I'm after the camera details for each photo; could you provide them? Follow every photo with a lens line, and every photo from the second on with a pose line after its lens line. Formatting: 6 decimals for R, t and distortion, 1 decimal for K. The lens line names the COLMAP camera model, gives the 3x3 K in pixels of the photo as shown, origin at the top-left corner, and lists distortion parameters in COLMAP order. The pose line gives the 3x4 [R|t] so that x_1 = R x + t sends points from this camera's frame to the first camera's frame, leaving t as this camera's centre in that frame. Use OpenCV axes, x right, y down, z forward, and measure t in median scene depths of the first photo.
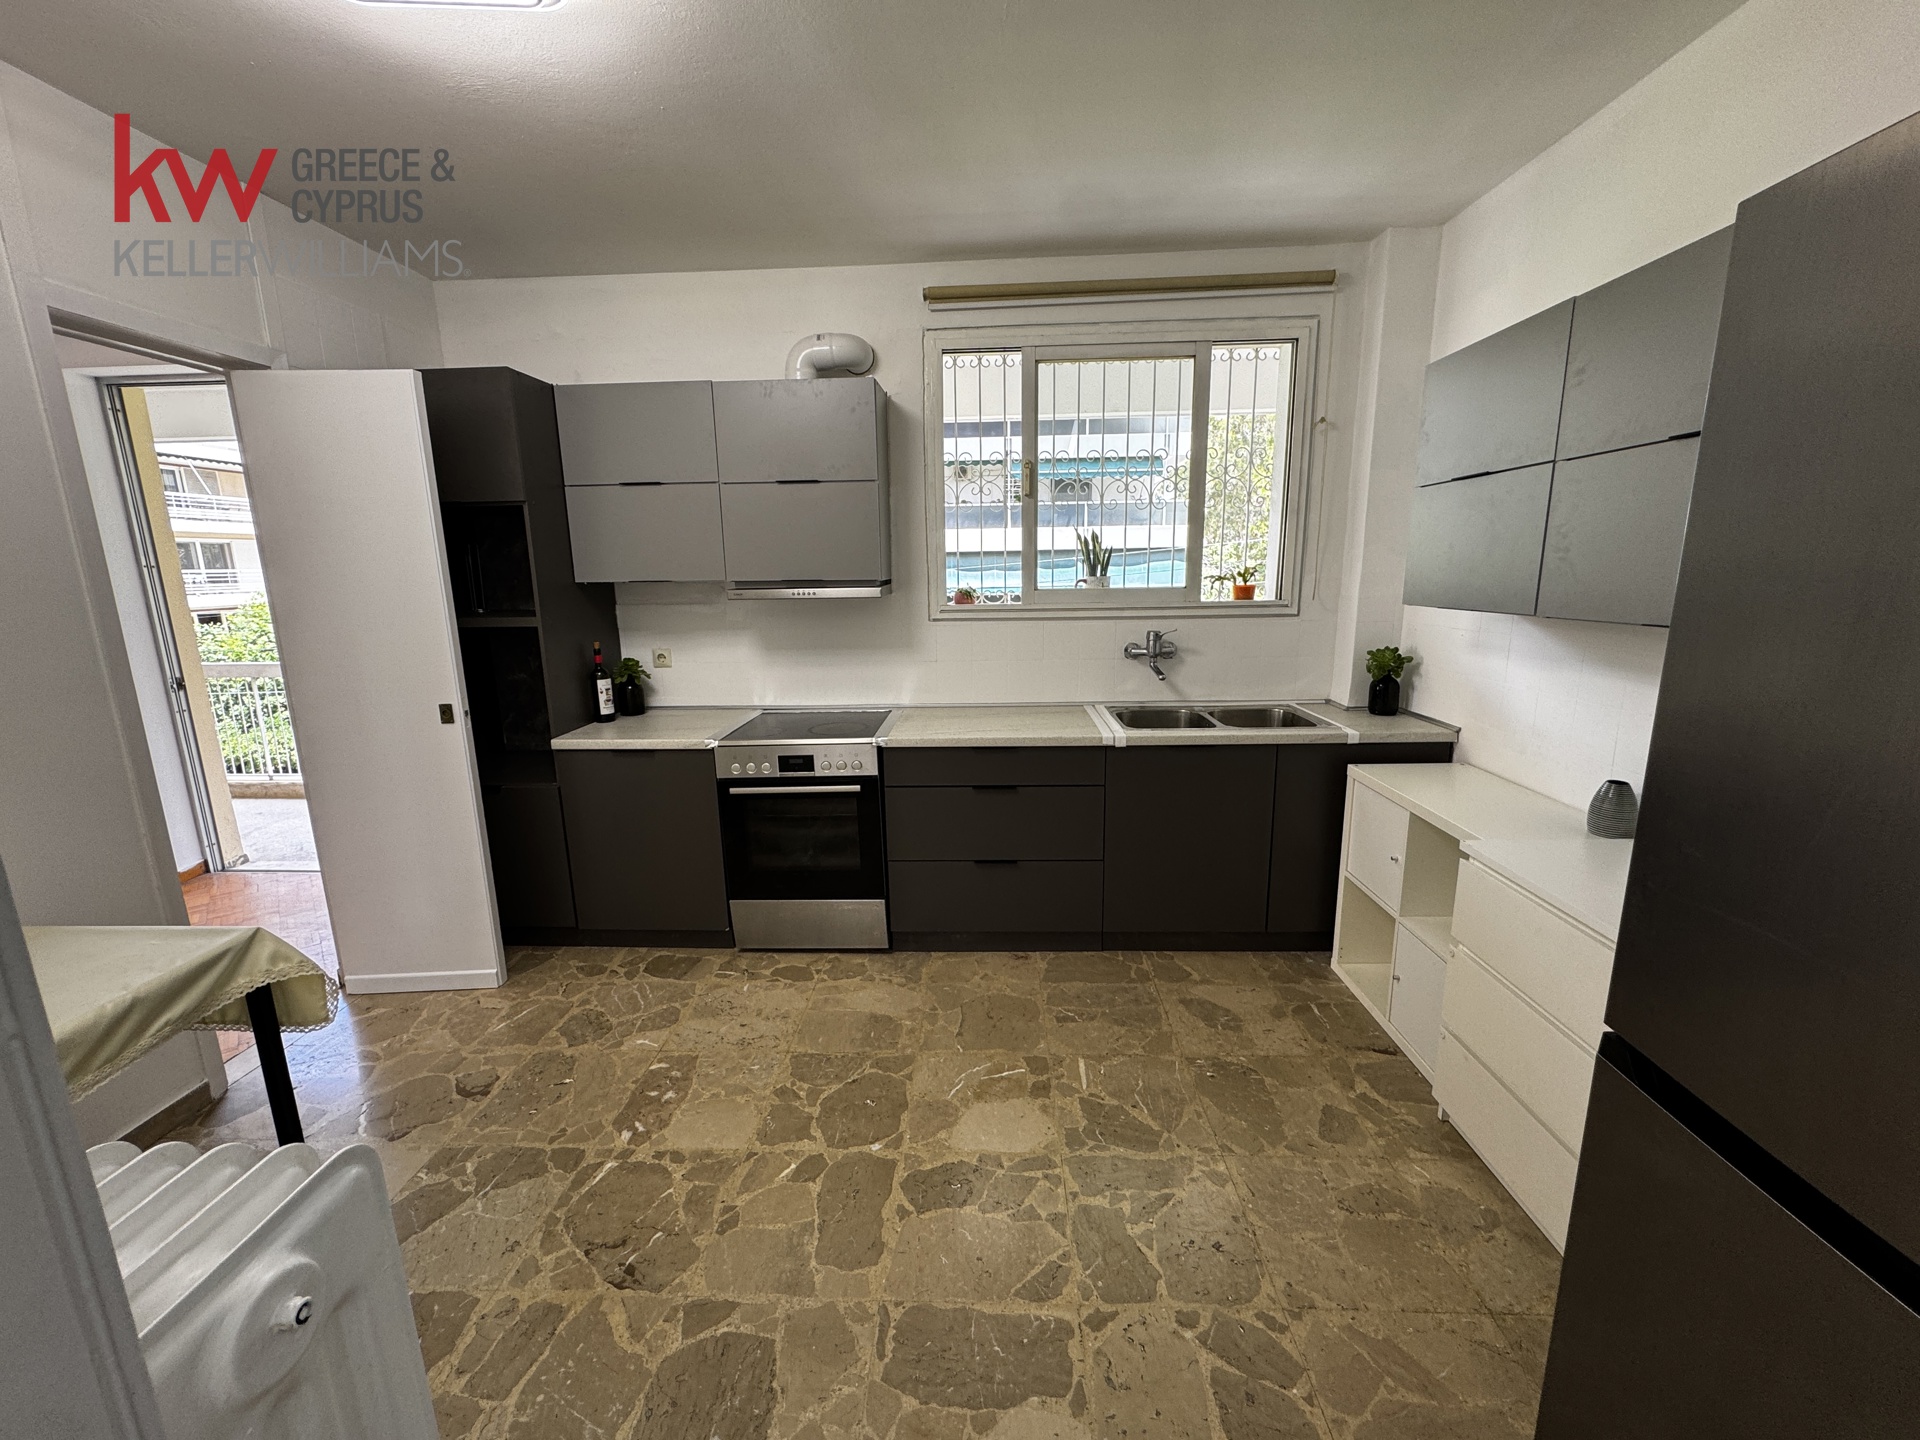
lens RADIAL K [[762.6, 0, 958.5], [0, 762.6, 715.6], [0, 0, 1]] dist [0.000283, -0.000902]
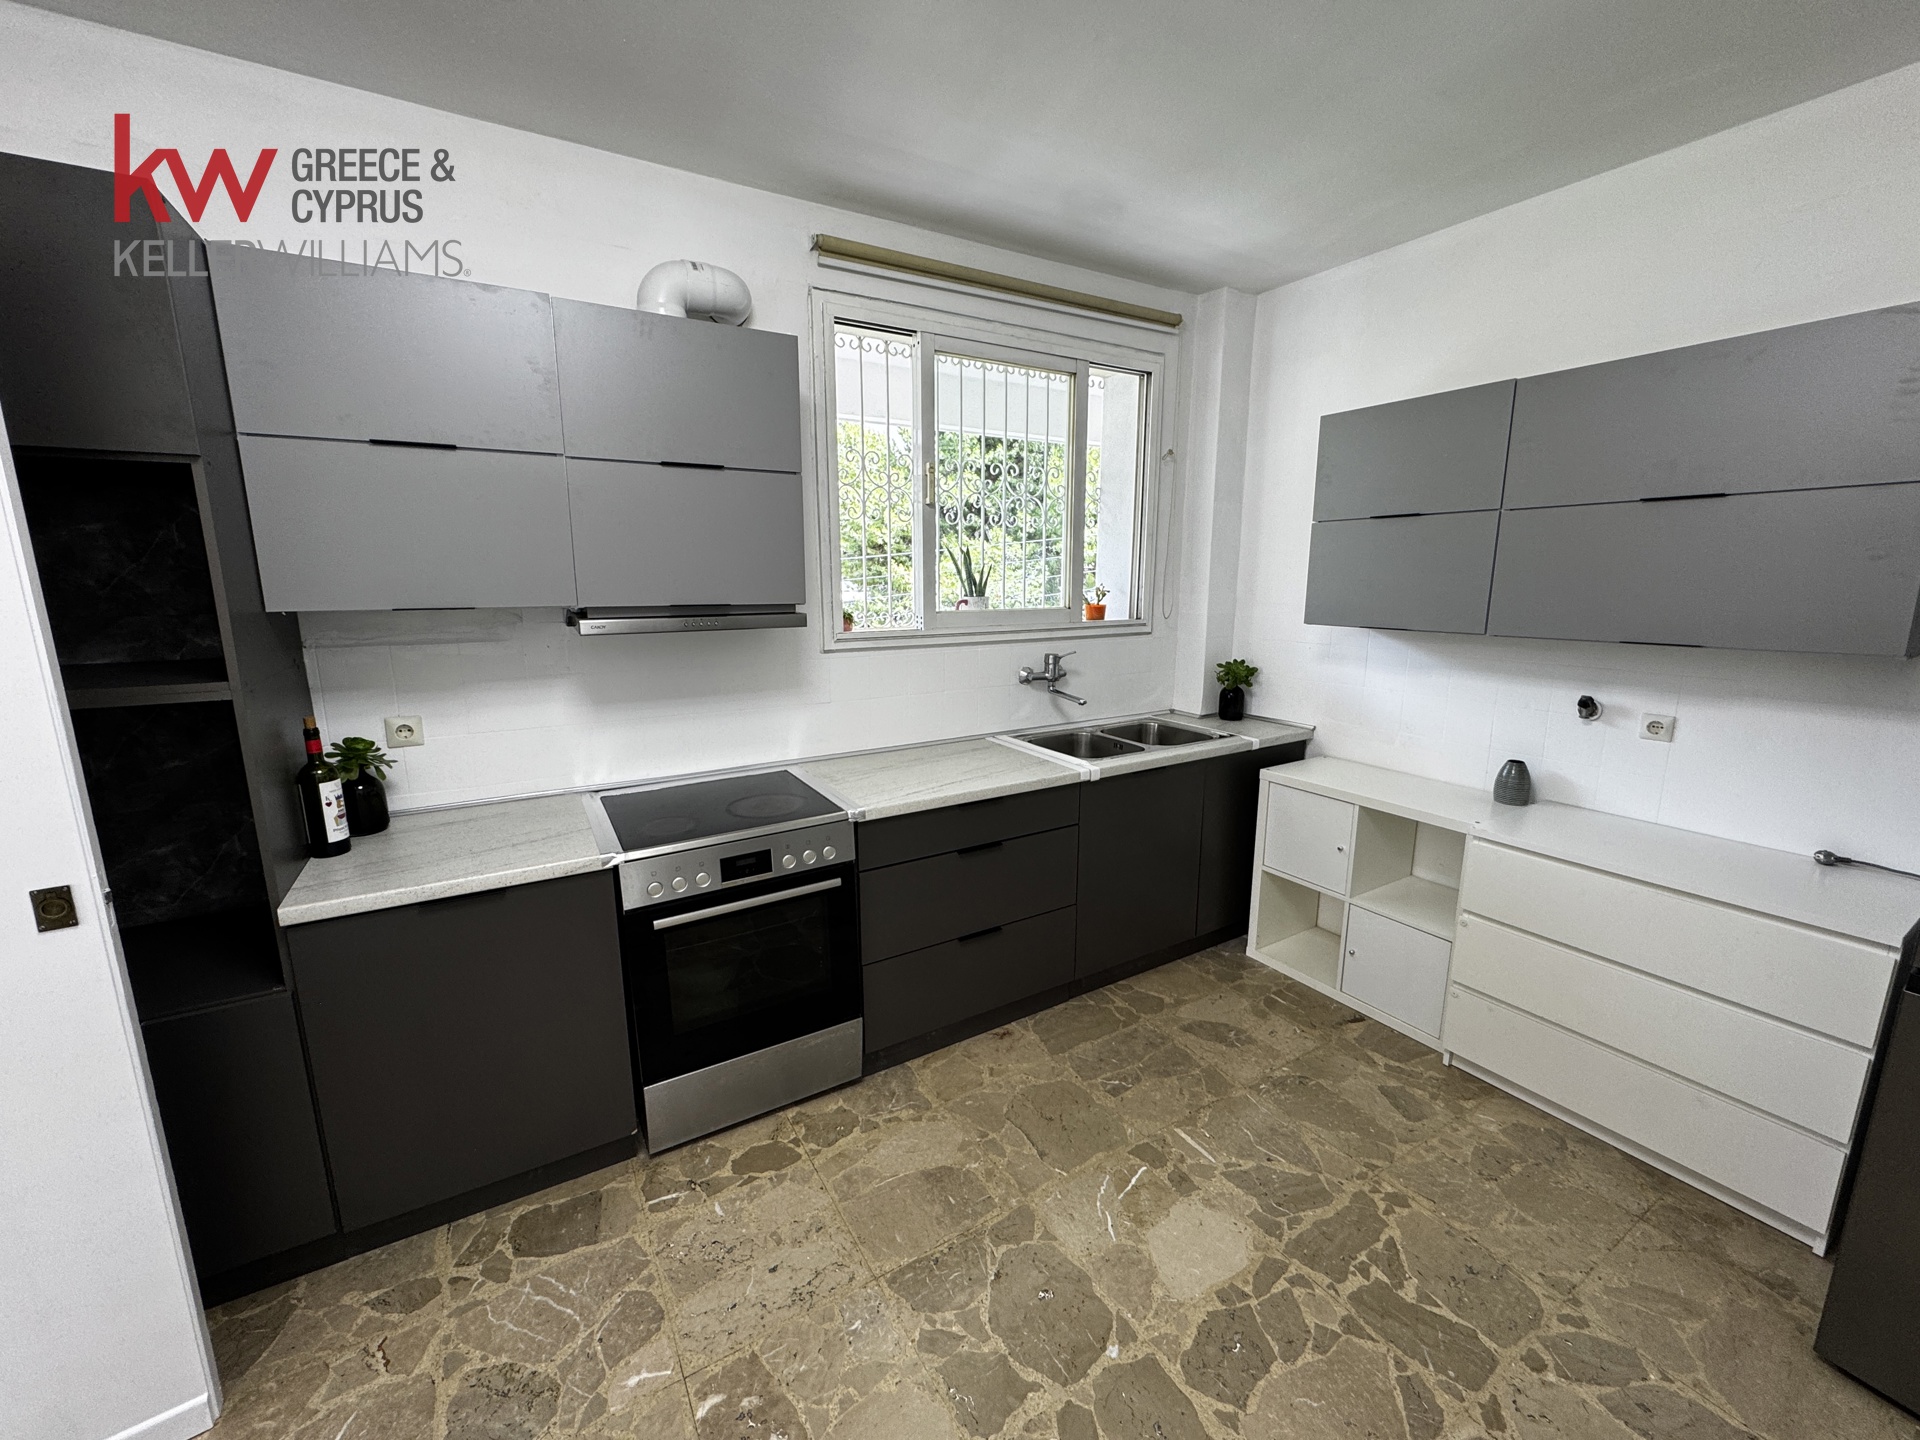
lens RADIAL K [[762.6, 0, 960.7], [0, 762.6, 717.0], [0, 0, 1]] dist [0.000283, -0.000902]
pose [[0.834116, -0.088543, 0.544436, -0.420720], [0.094903, 0.995350, 0.016478, -0.066653], [-0.543364, 0.037924, 0.838640, 0.295135]]
